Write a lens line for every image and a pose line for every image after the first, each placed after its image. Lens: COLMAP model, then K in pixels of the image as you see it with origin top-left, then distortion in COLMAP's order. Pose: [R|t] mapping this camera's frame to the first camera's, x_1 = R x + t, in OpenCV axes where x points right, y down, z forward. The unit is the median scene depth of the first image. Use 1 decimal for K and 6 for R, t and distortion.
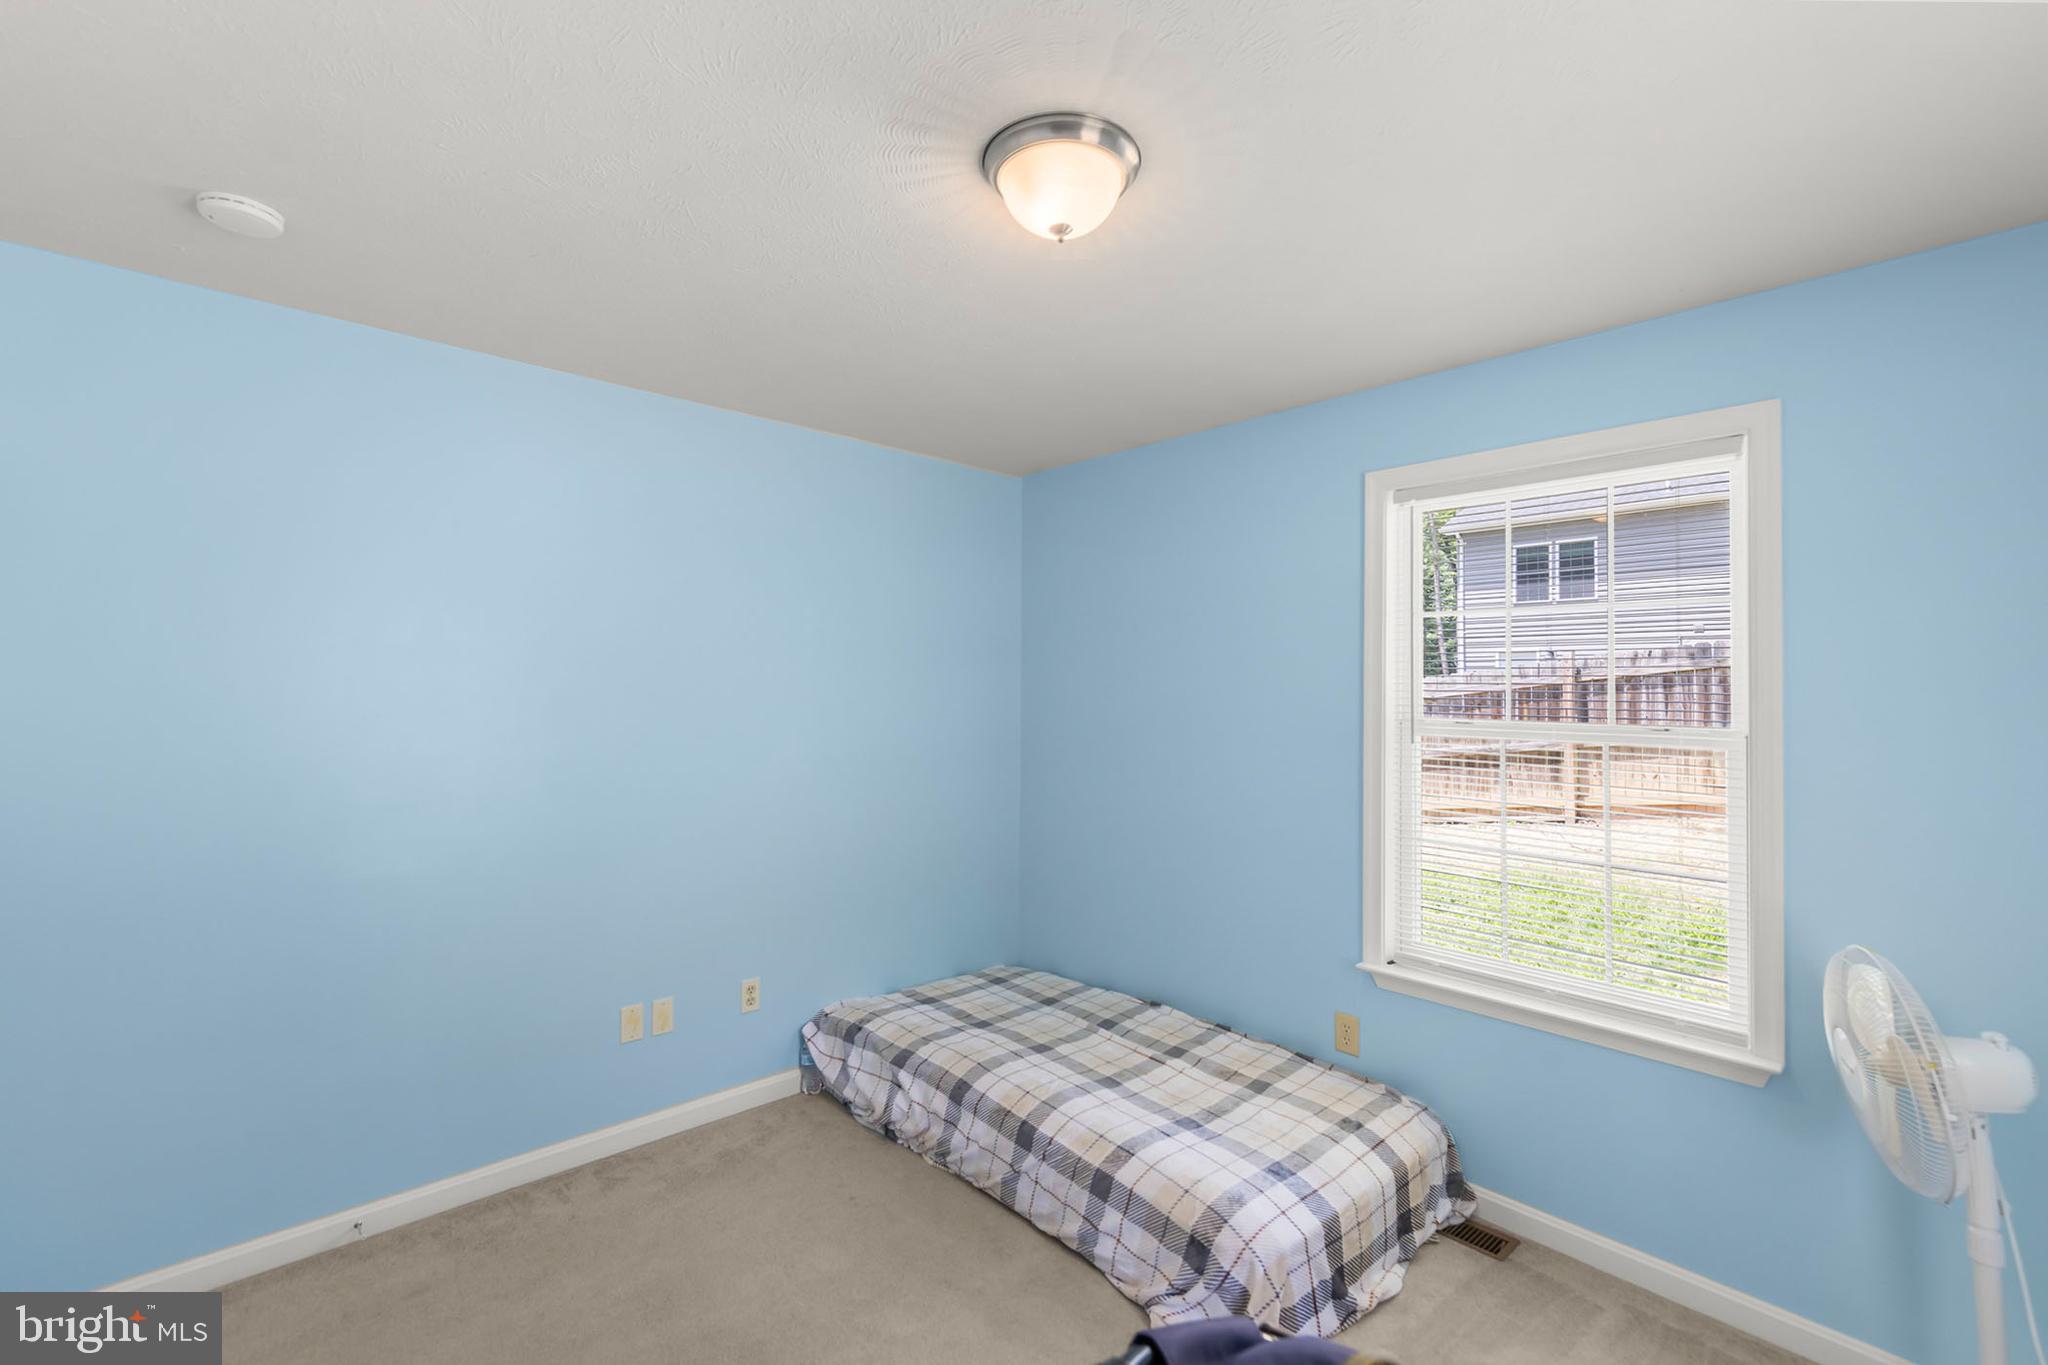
lens RADIAL K [[879.6, 0, 1038.6], [0, 879.6, 666.0], [0, 0, 1]] dist [0.007922, -0.000382]
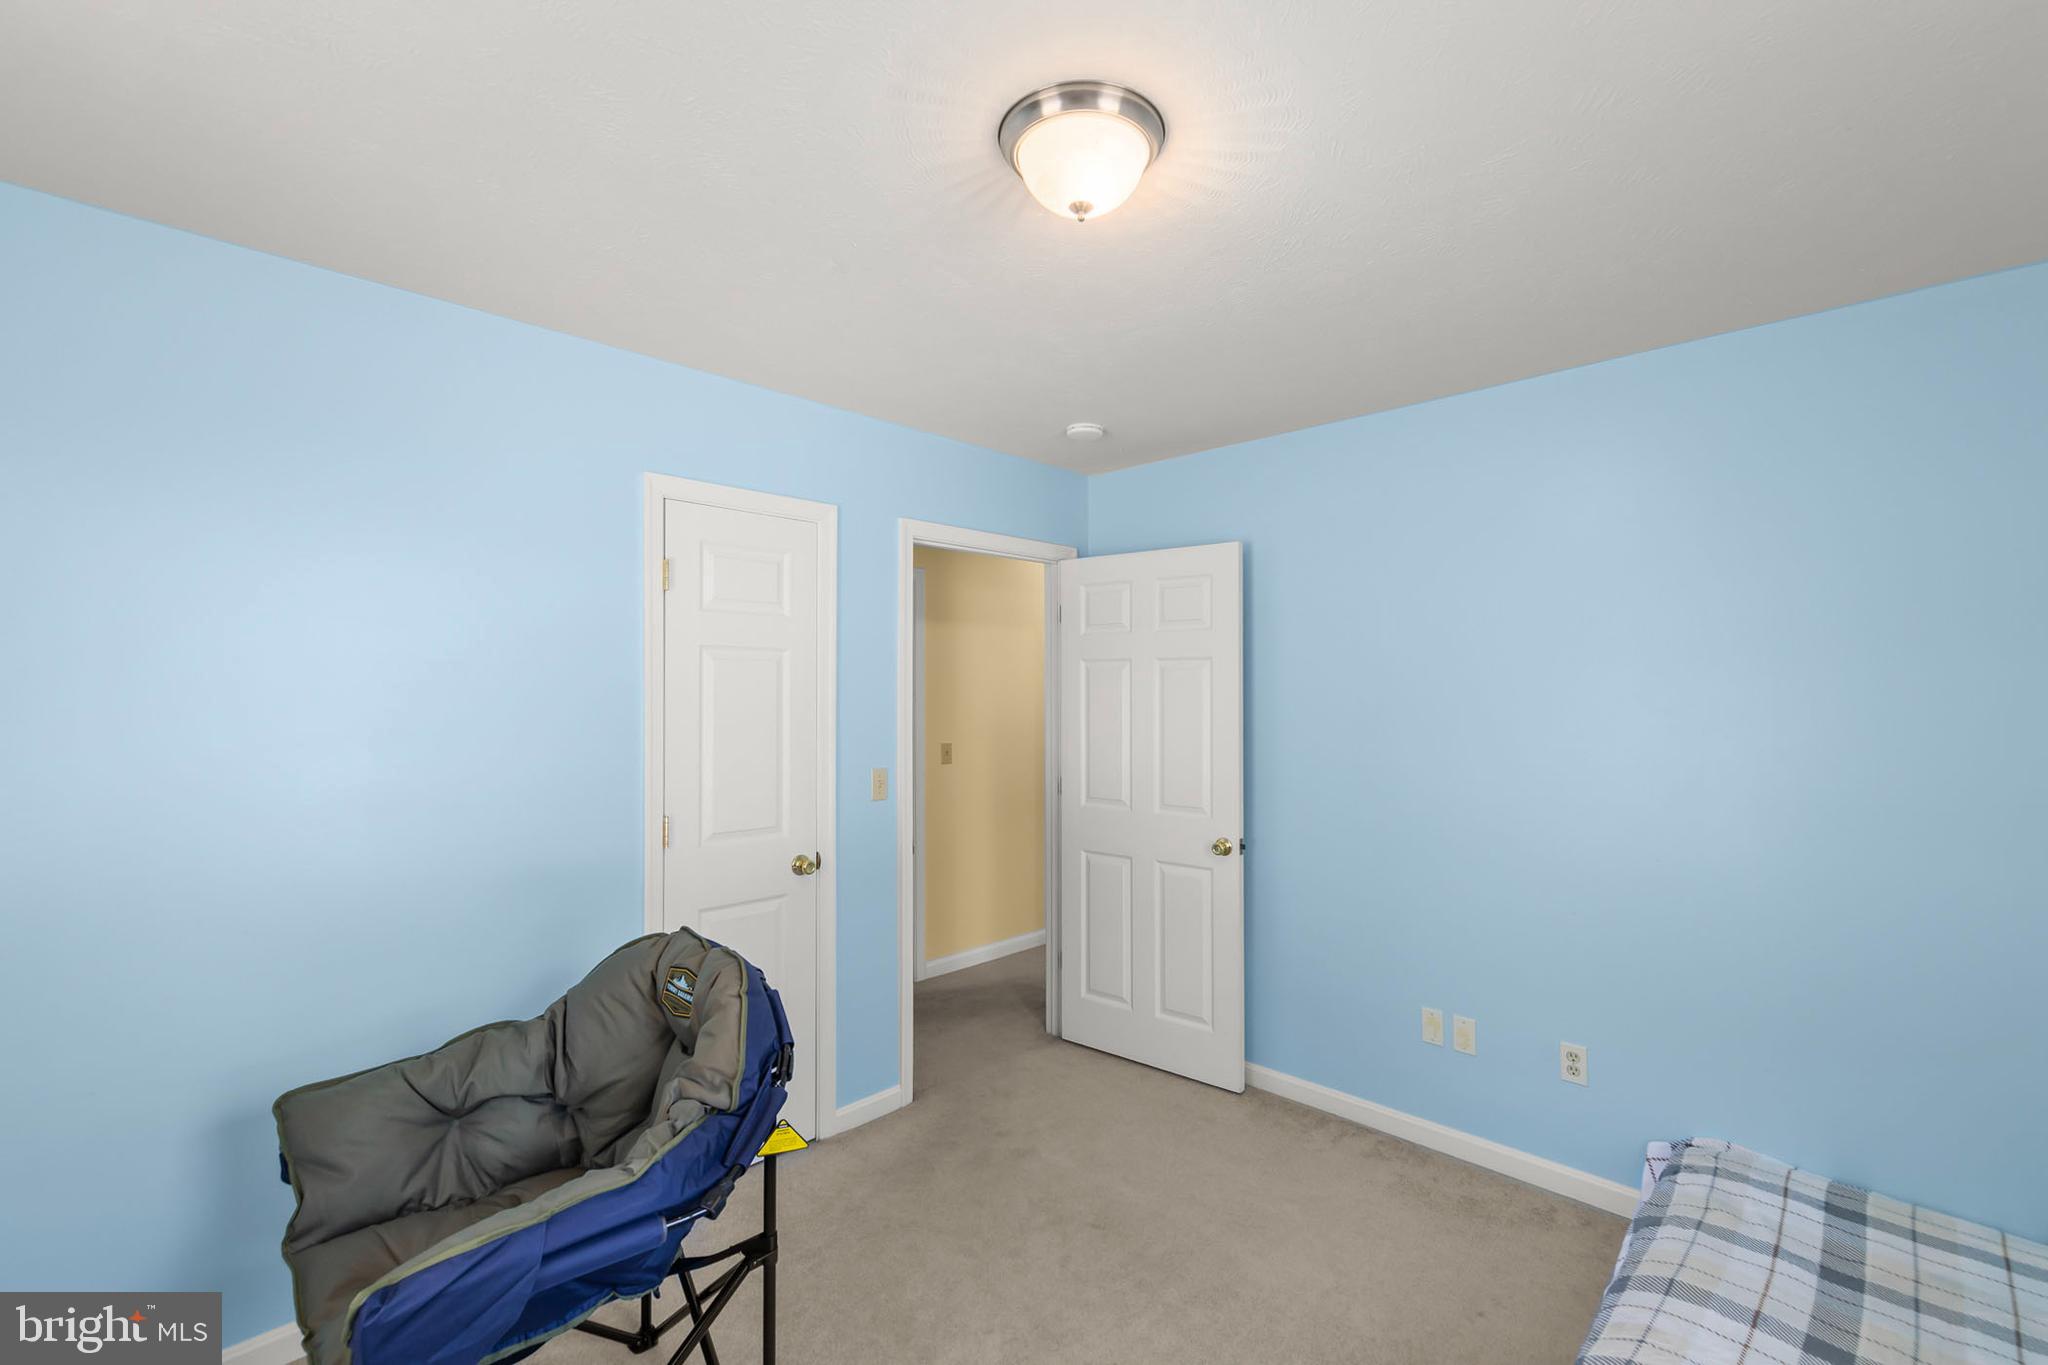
lens RADIAL K [[879.6, 0, 1020.0], [0, 879.6, 688.6], [0, 0, 1]] dist [0.007922, -0.000382]
pose [[0.057751, -0.011631, -0.998263, 0.456660], [0.023444, 0.999672, -0.010291, 0.012070], [0.998056, -0.022809, 0.058004, 0.405947]]
